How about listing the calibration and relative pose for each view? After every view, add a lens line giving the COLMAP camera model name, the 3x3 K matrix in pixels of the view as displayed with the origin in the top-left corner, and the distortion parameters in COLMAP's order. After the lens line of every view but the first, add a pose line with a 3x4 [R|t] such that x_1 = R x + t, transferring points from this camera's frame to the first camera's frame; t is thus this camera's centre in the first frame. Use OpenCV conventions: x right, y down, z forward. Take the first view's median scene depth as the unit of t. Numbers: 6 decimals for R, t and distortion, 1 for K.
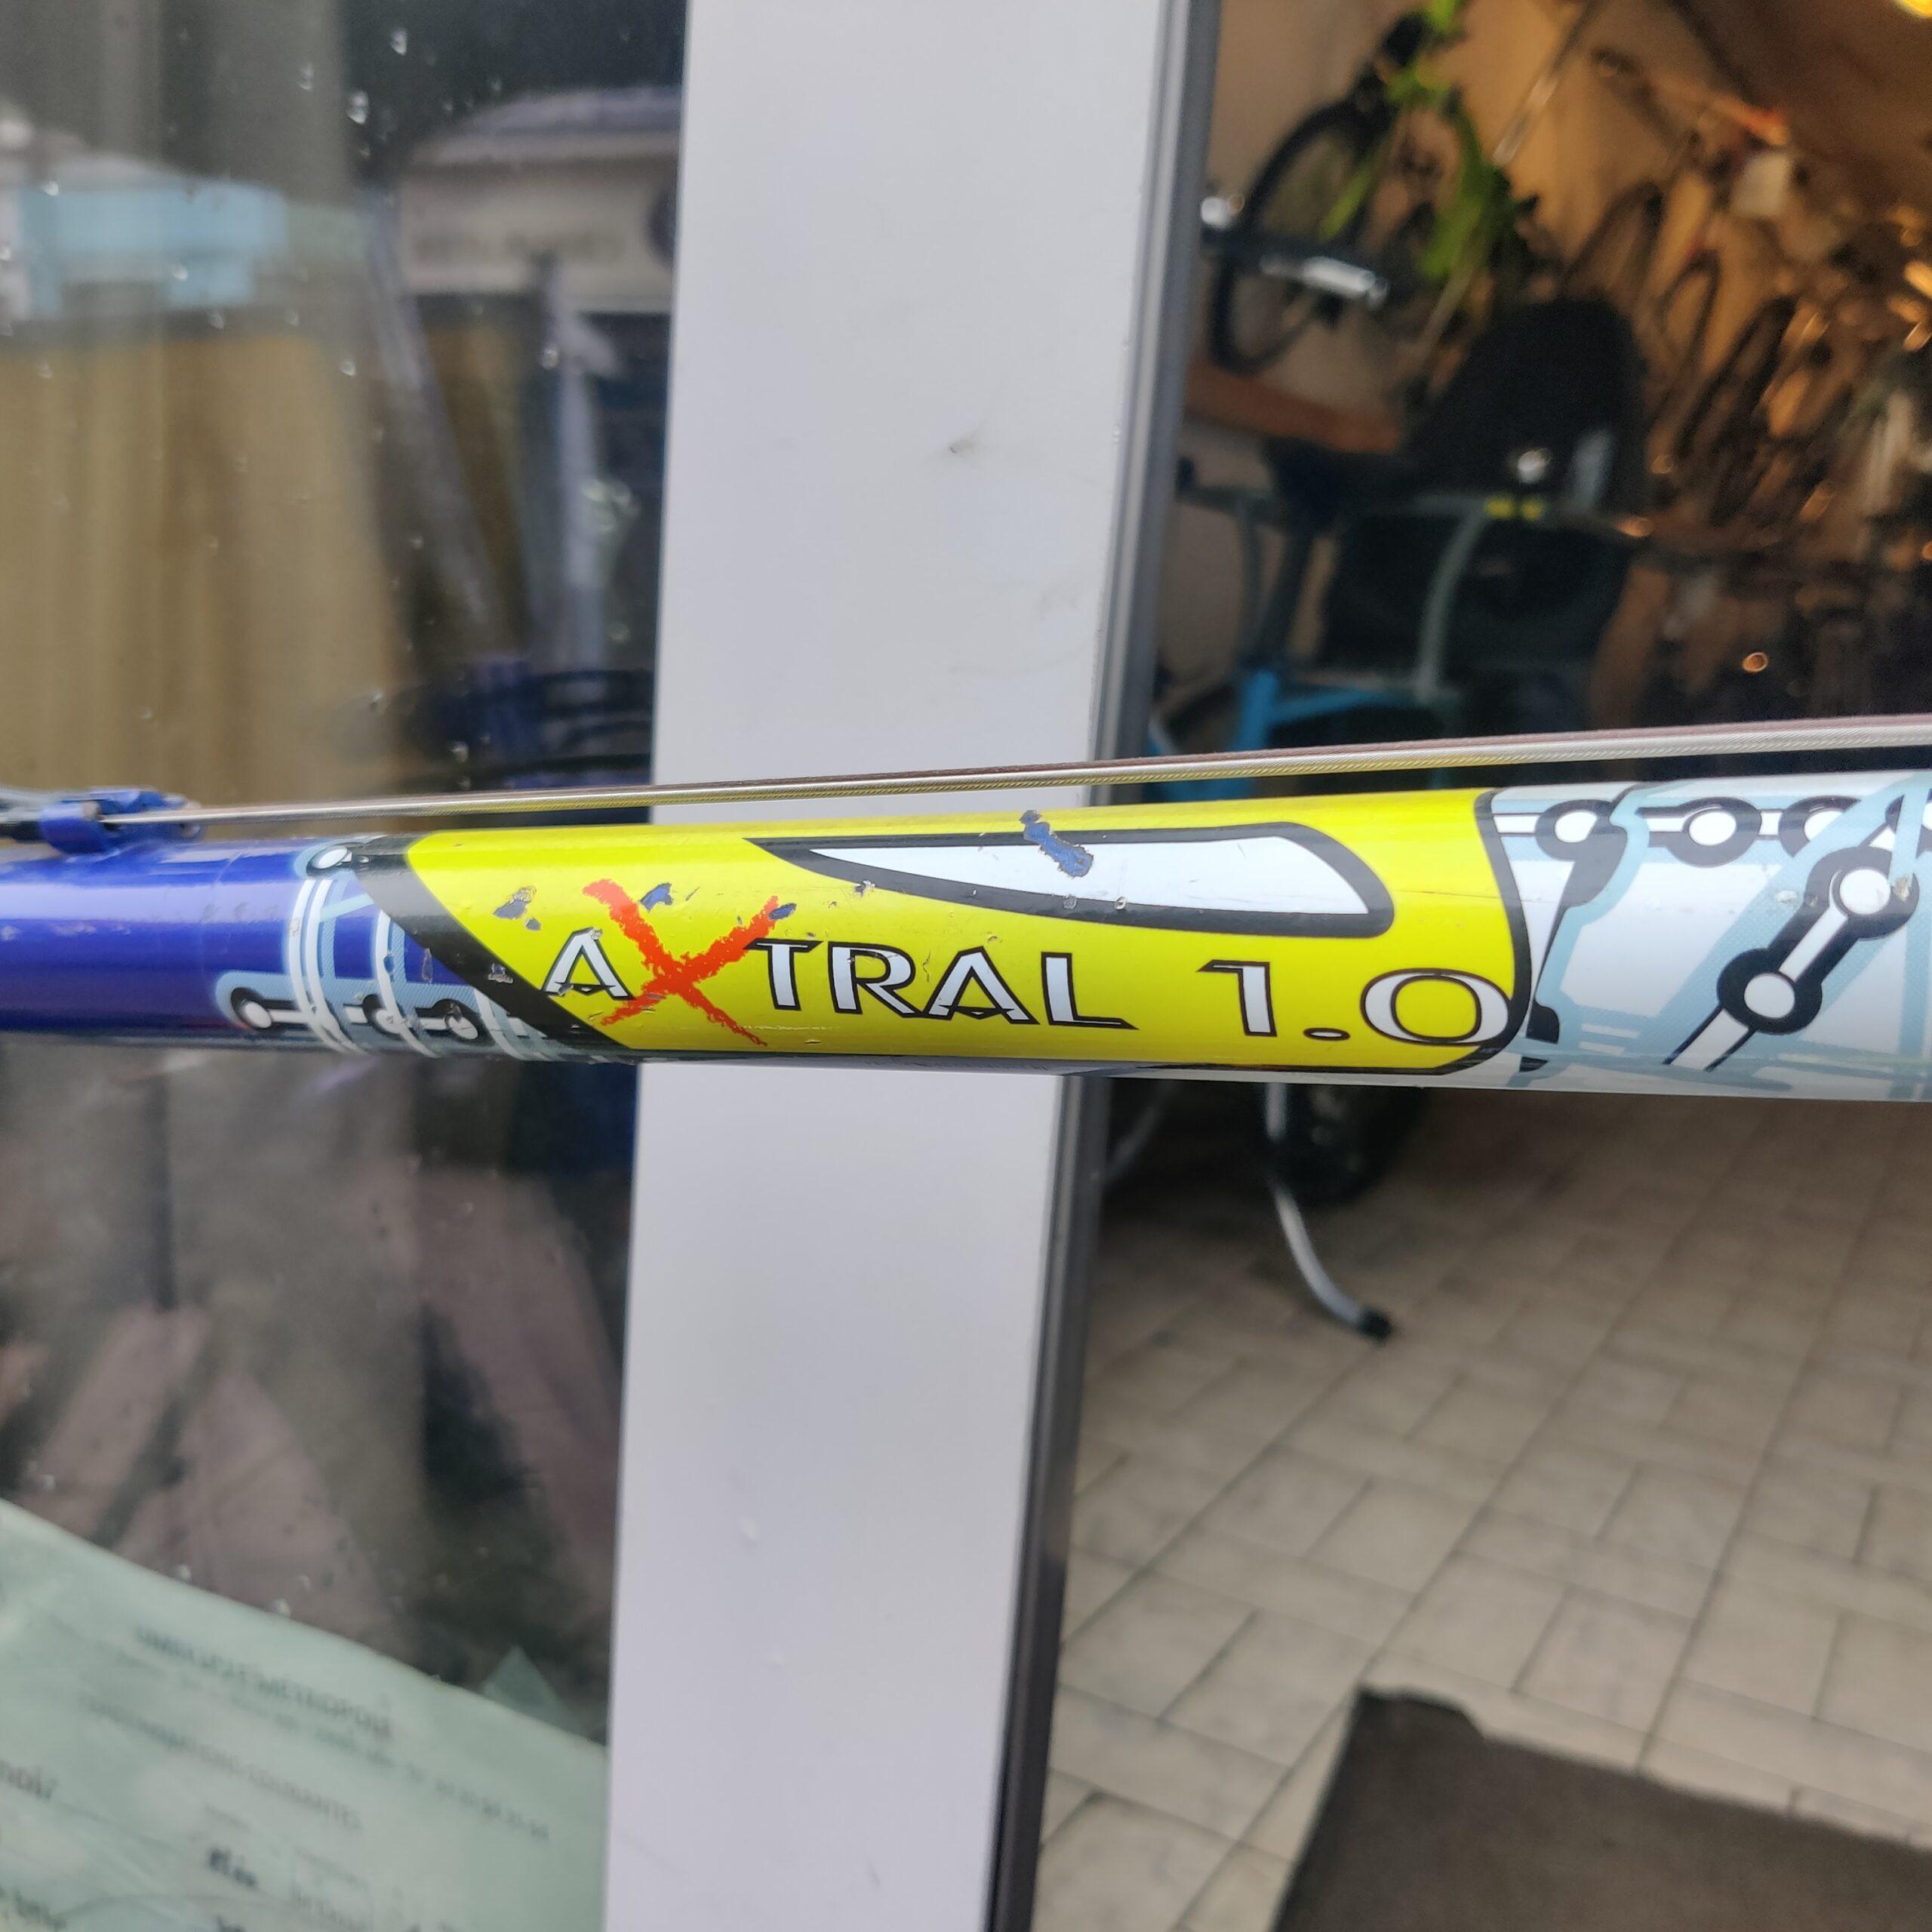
lens RADIAL K [[1994.4, 0, 985.9], [0, 1994.4, 948.8], [0, 0, 1]] dist [0.016180, 0.000000]
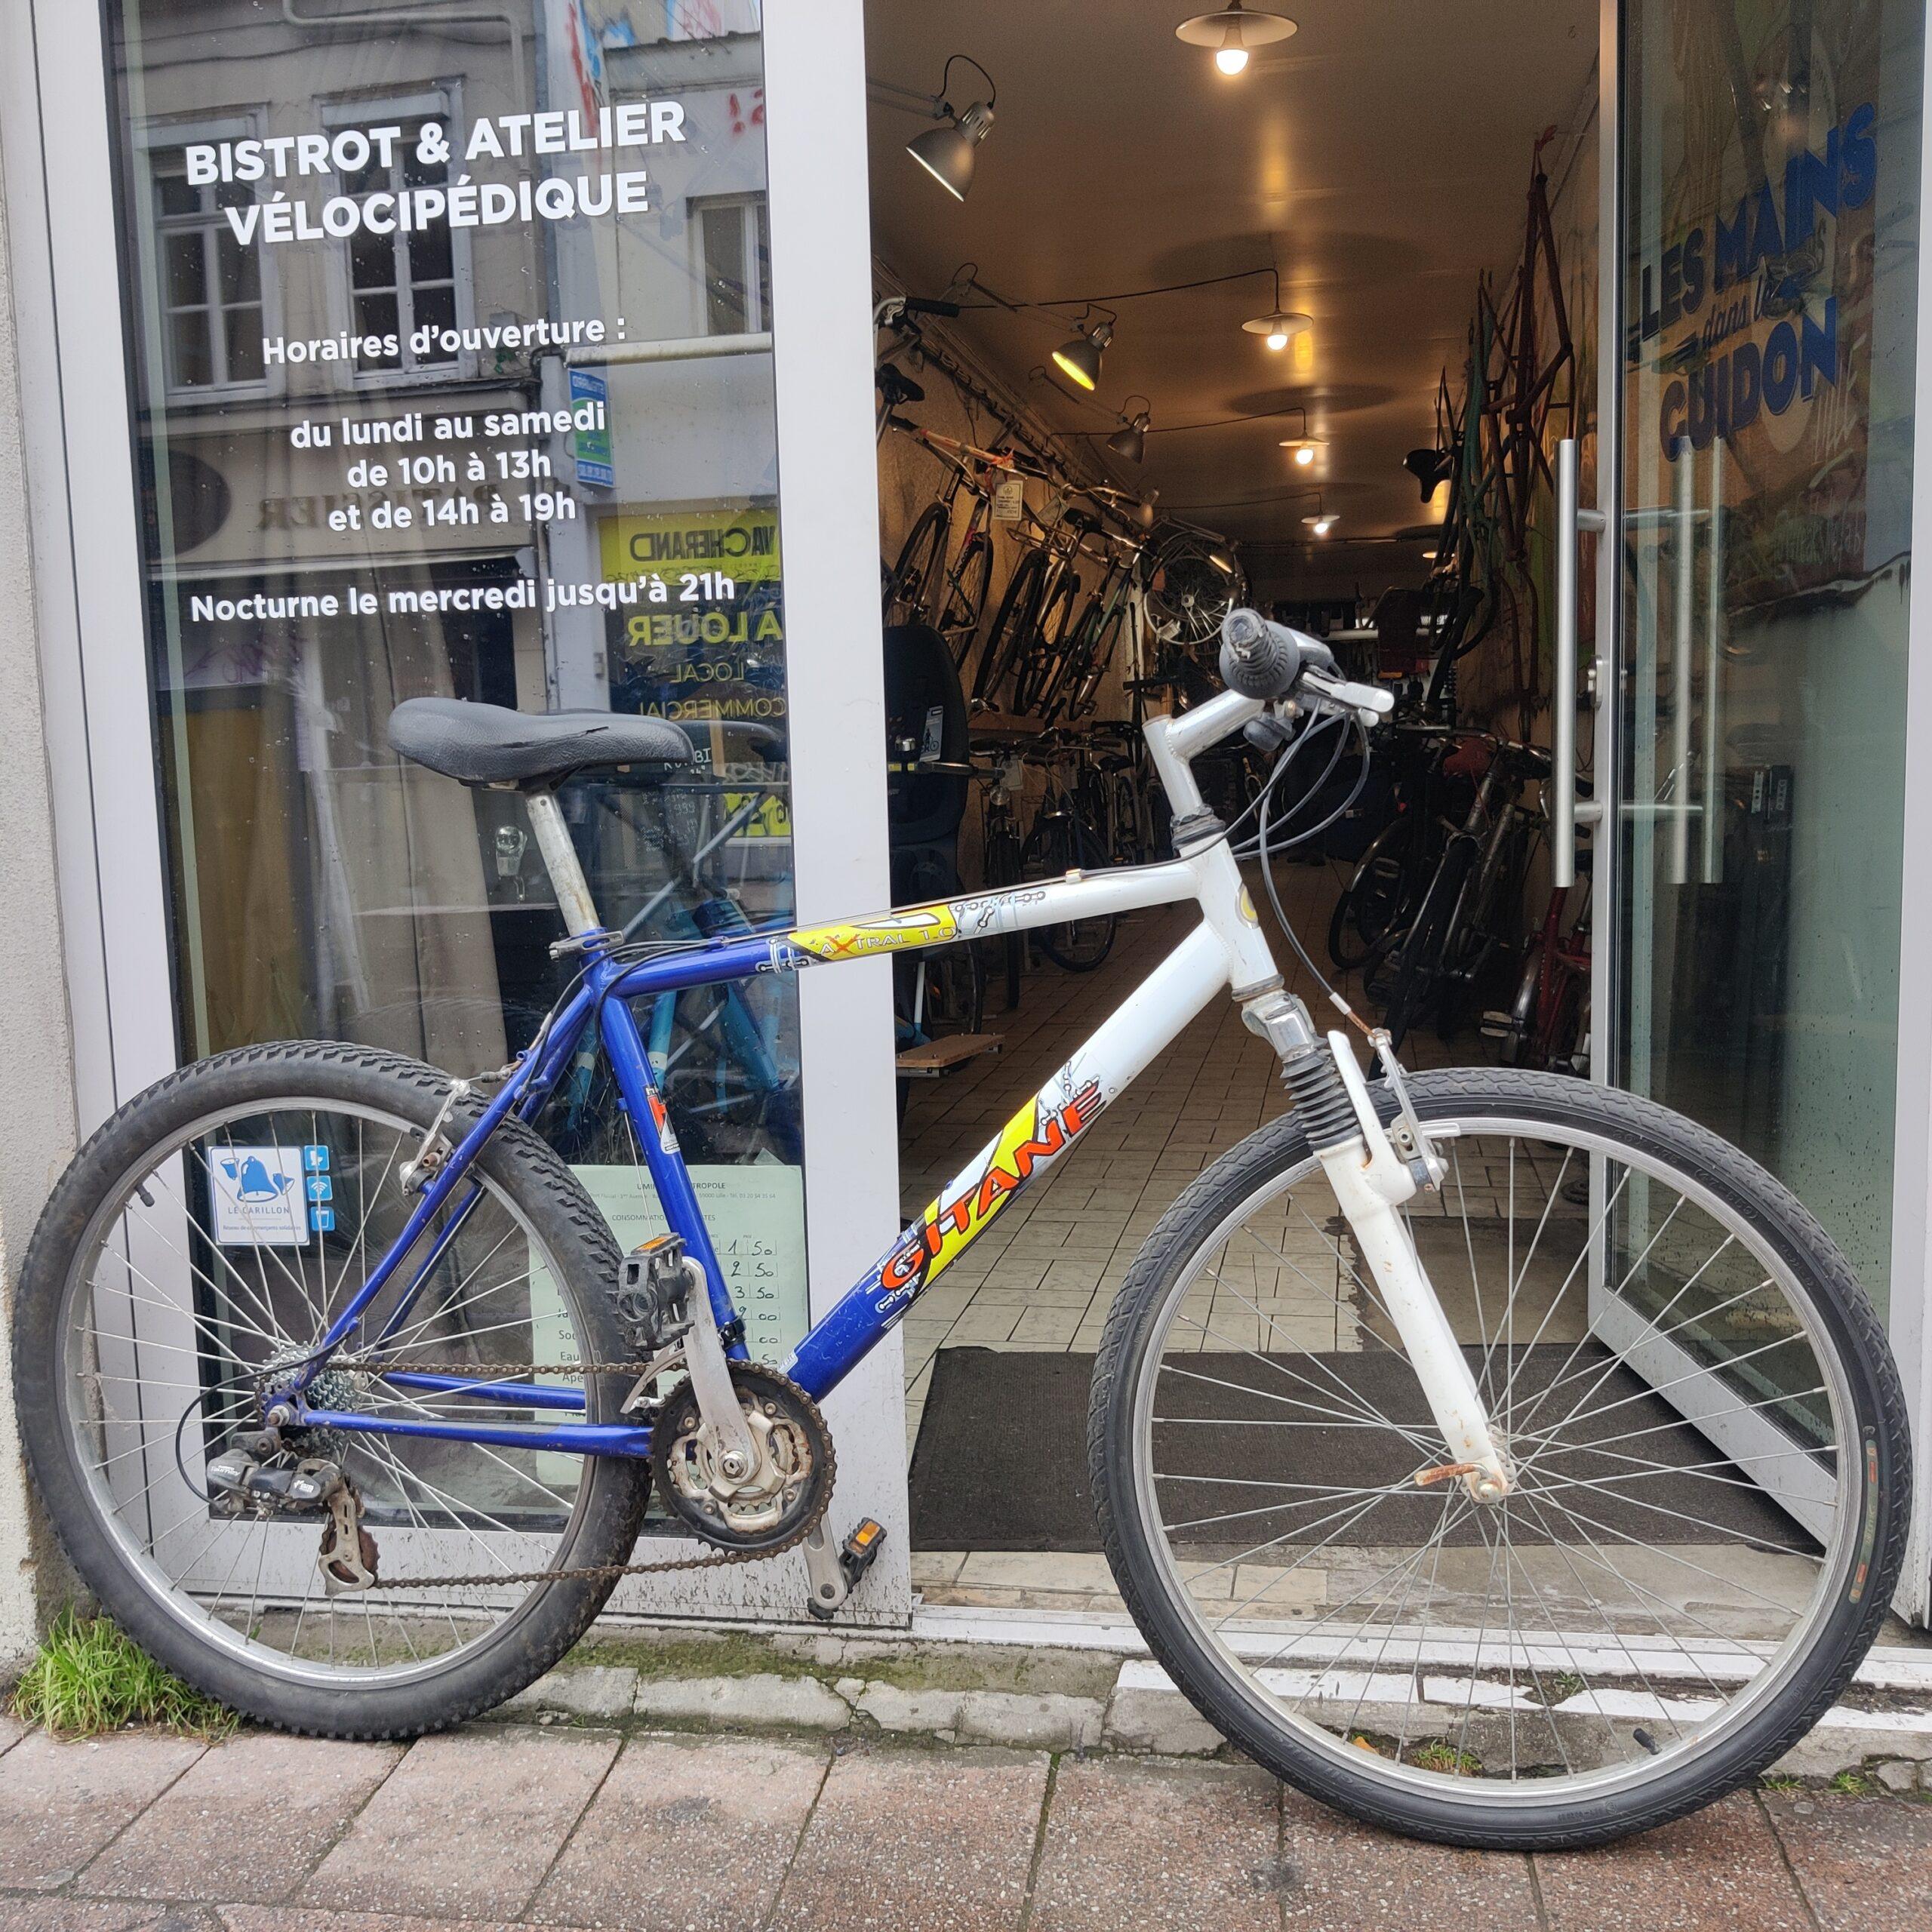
lens RADIAL K [[1994.4, 0, 955.5], [0, 1994.4, 956.2], [0, 0, 1]] dist [0.016180, 0.000000]
pose [[0.948367, -0.143288, 0.282964, -1.740332], [0.166533, 0.984224, -0.059748, 0.516601], [-0.269939, 0.103786, 0.957268, -5.581830]]
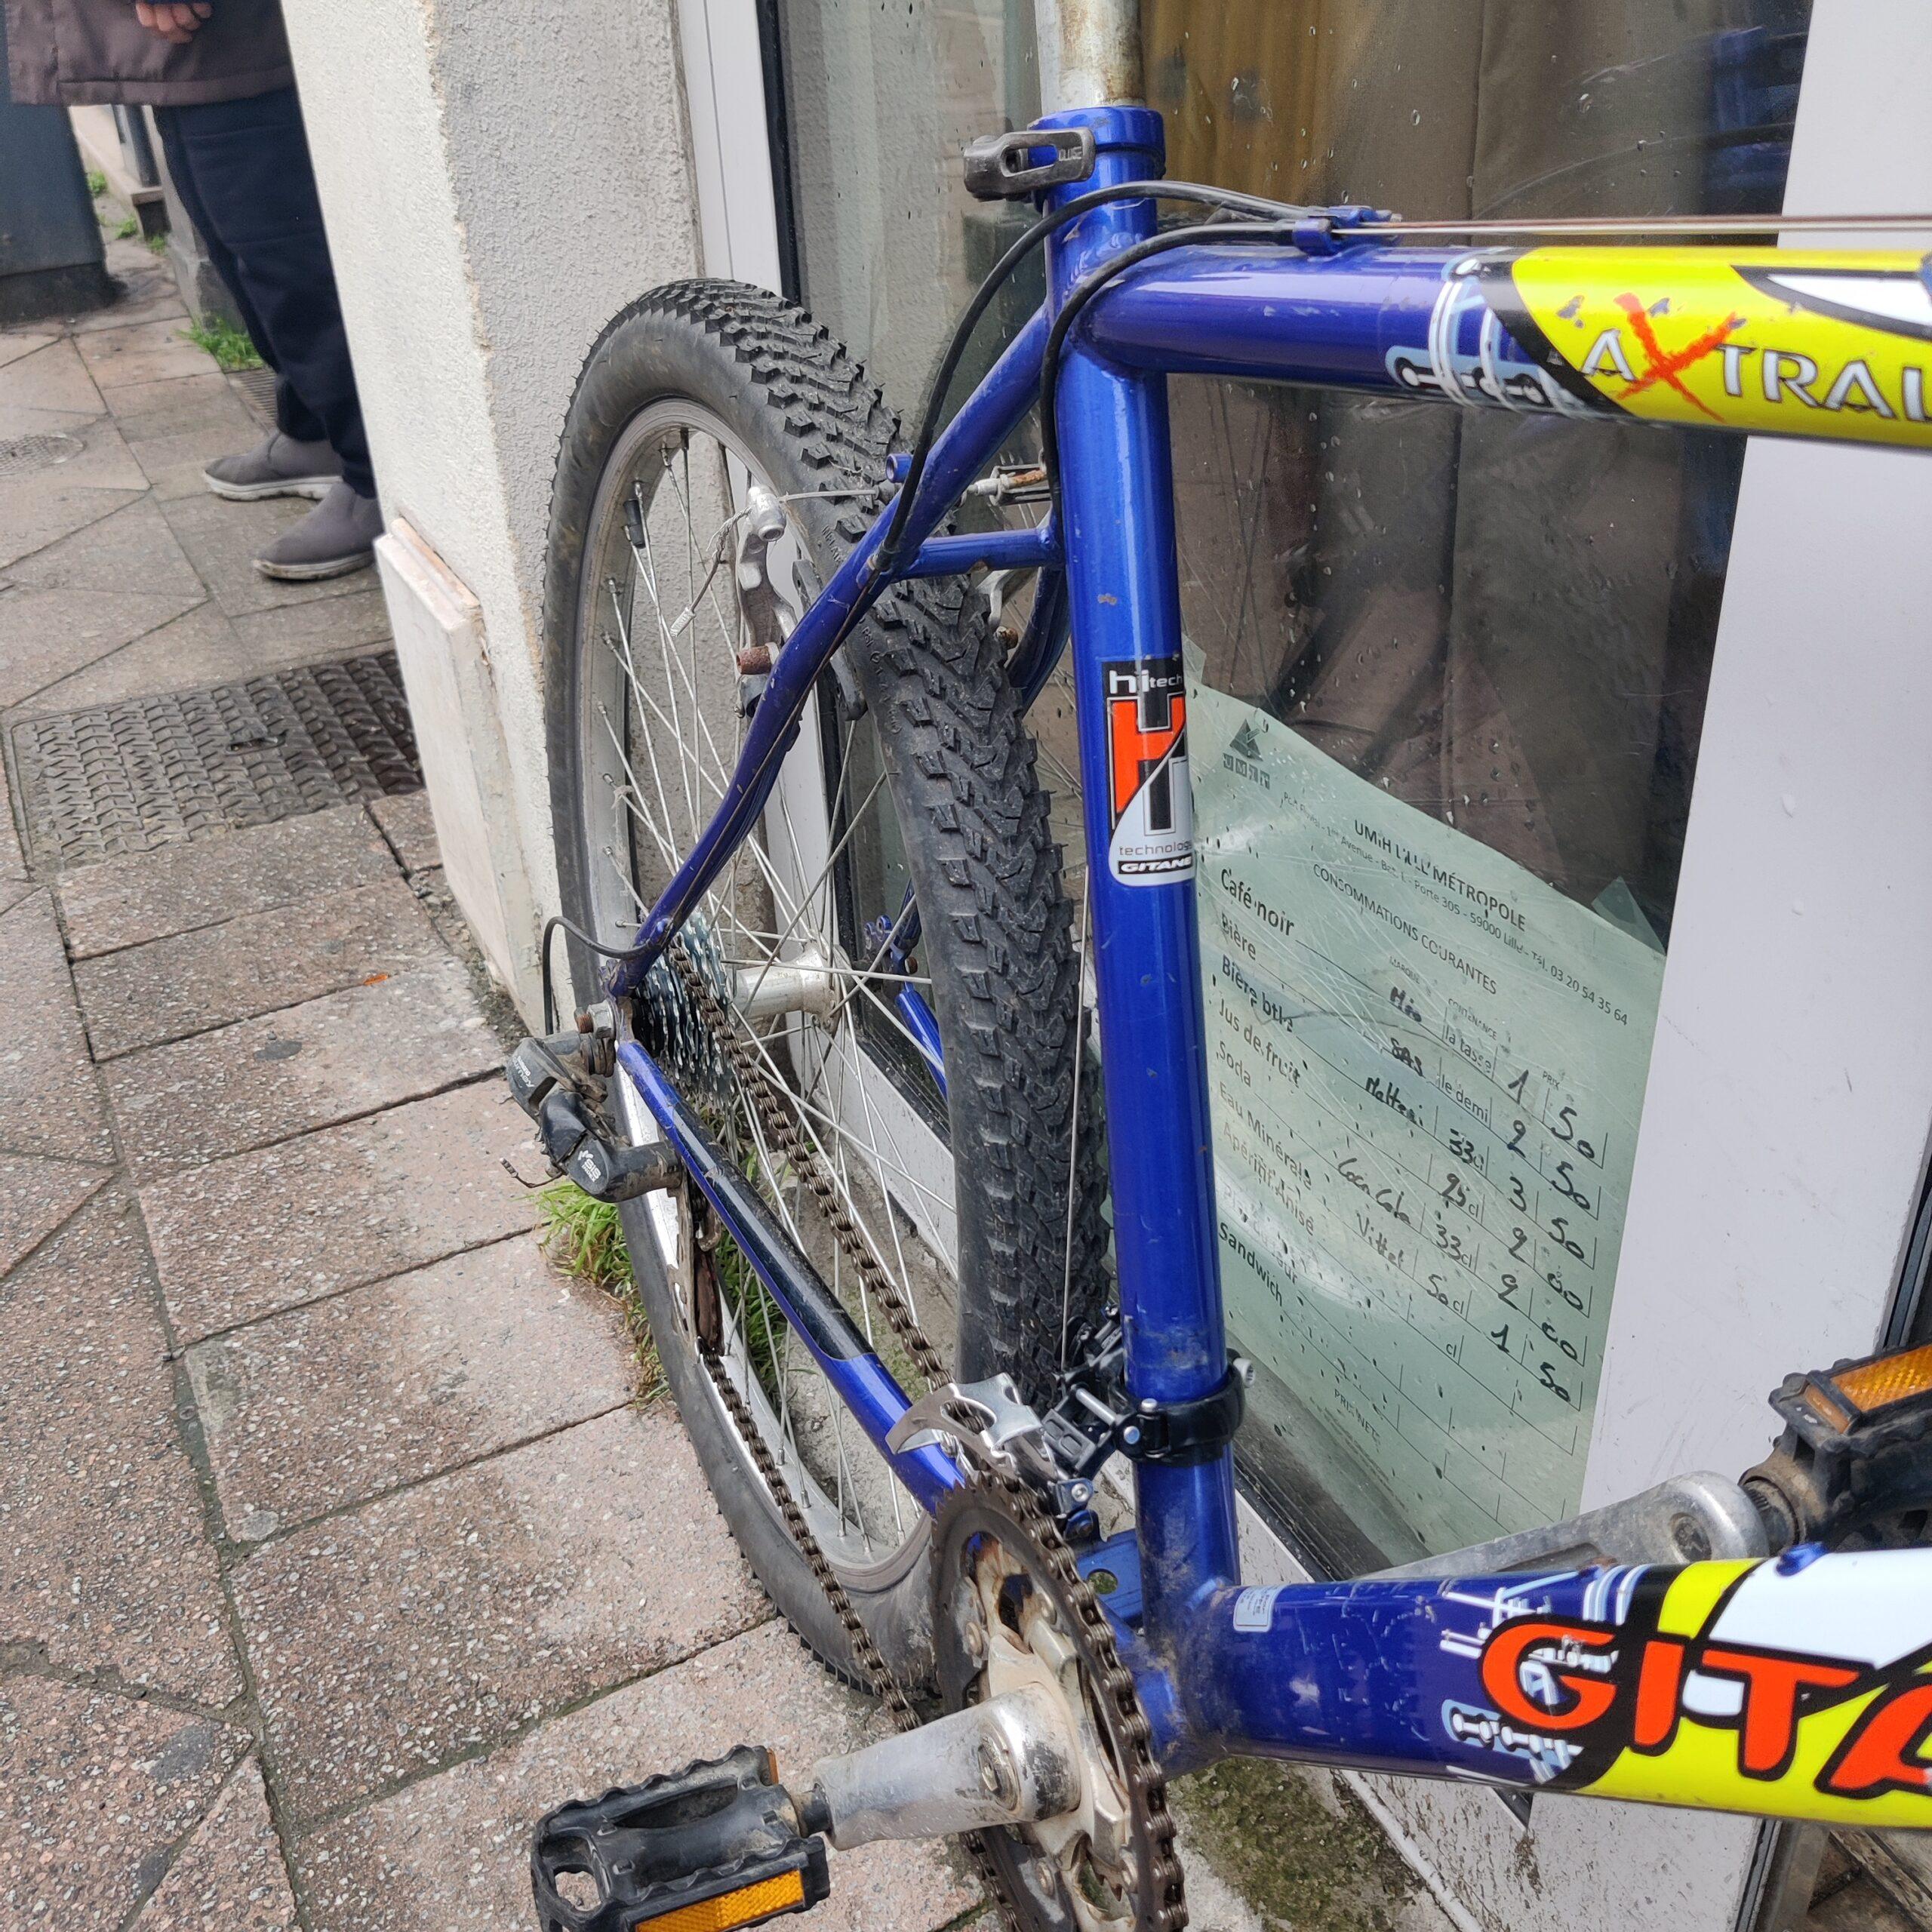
lens RADIAL K [[1994.4, 0, 968.2], [0, 1994.4, 932.1], [0, 0, 1]] dist [0.016180, 0.000000]
pose [[0.796634, 0.206595, -0.568061, 0.304747], [-0.014072, 0.945863, 0.324261, -0.054209], [0.604298, -0.250323, 0.756414, -0.425698]]
